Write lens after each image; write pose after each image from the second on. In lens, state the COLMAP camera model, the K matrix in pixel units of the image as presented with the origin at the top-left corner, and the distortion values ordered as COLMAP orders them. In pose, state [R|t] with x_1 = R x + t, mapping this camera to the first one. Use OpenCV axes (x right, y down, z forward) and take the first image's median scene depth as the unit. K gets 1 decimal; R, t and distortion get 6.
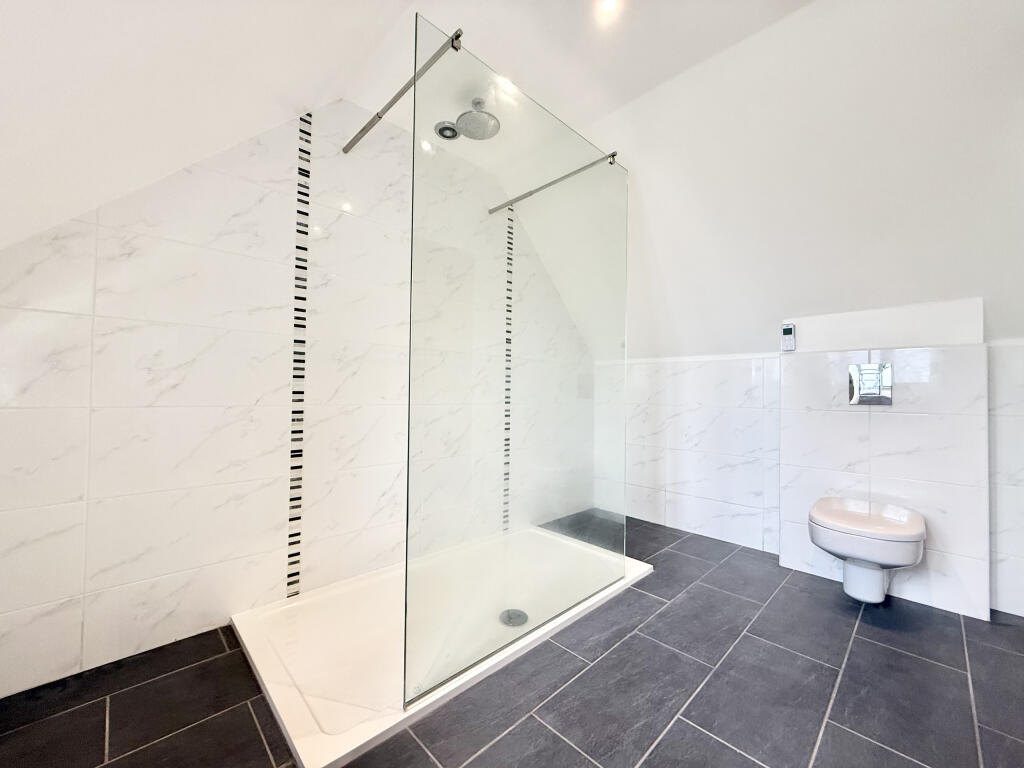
lens RADIAL K [[407.7, 0, 508.4], [0, 407.7, 387.9], [0, 0, 1]] dist [0.000619, 0.000480]
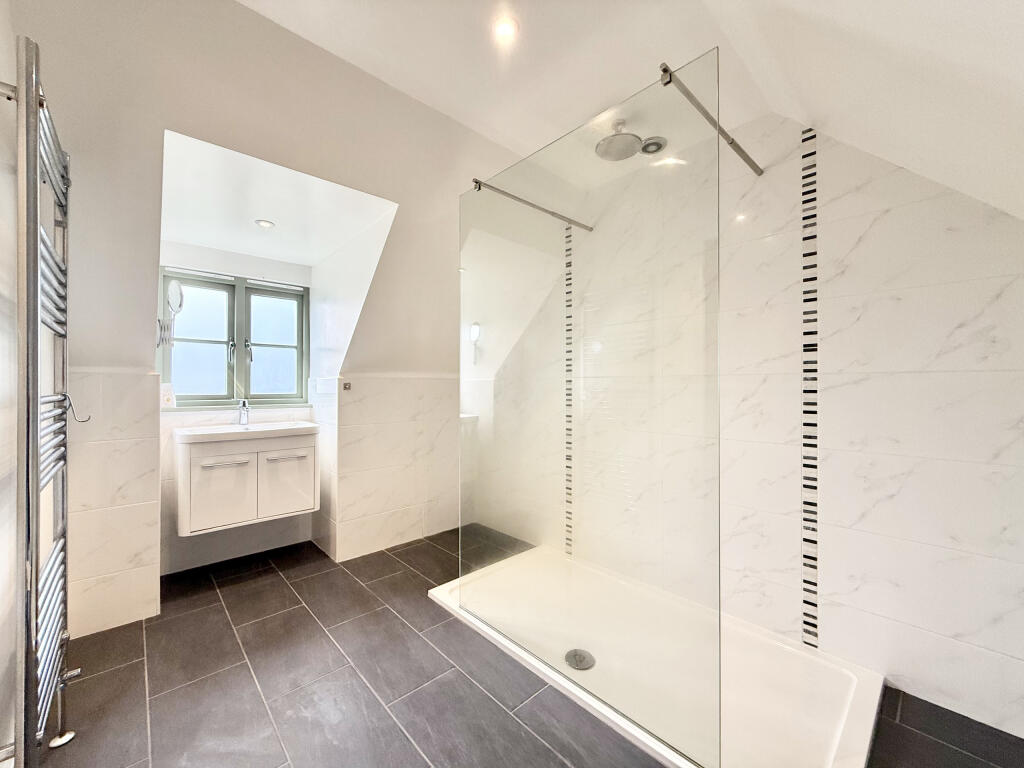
lens RADIAL K [[407.7, 0, 508.4], [0, 407.7, 385.7], [0, 0, 1]] dist [0.000619, 0.000480]
pose [[-0.022023, -0.010271, -0.999705, 0.956160], [0.017163, 0.999796, -0.010650, -0.086453], [0.999610, -0.017392, -0.021842, 0.816096]]
